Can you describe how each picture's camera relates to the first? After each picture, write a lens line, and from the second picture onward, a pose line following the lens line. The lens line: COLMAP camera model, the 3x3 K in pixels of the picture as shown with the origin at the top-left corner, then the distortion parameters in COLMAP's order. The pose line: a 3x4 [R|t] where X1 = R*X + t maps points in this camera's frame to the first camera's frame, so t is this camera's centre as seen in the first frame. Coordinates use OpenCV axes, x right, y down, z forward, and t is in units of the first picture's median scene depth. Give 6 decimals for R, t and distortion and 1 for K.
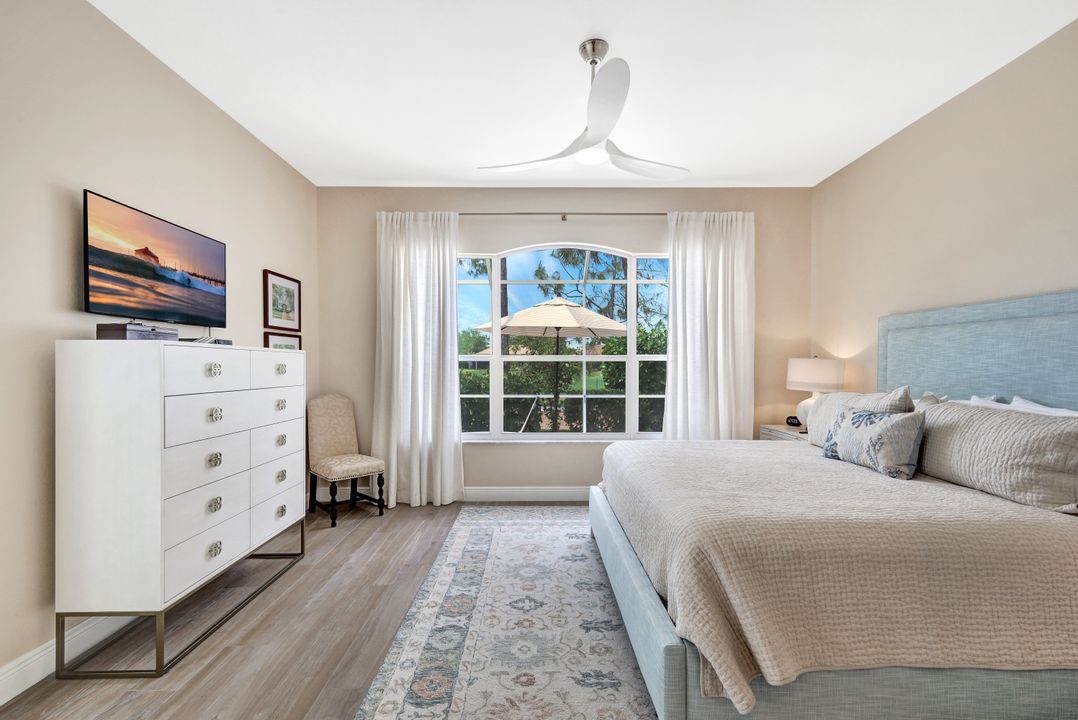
lens RADIAL K [[468.8, 0, 540.4], [0, 468.8, 356.1], [0, 0, 1]] dist [0.006712, -0.000039]
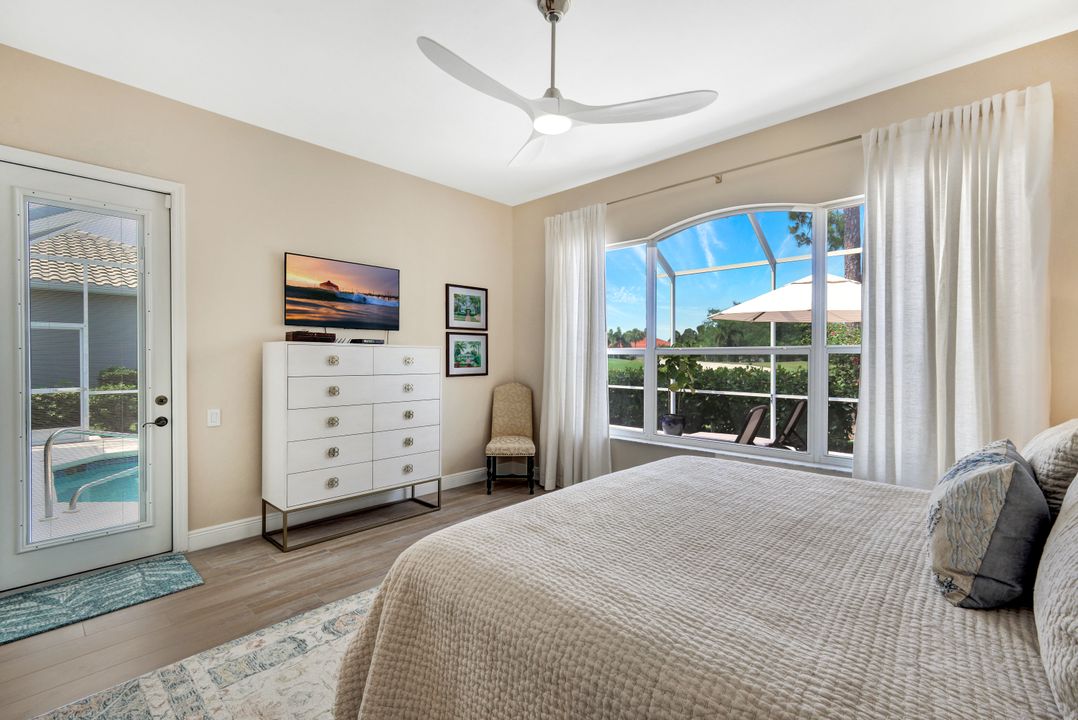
lens RADIAL K [[473.2, 0, 539.0], [0, 473.2, 350.9], [0, 0, 1]] dist [0.004878, 0.000344]
pose [[0.728039, -0.006832, -0.685502, 0.579037], [0.007895, 0.999968, -0.001581, 0.005441], [0.685490, -0.004261, 0.728069, 0.269311]]
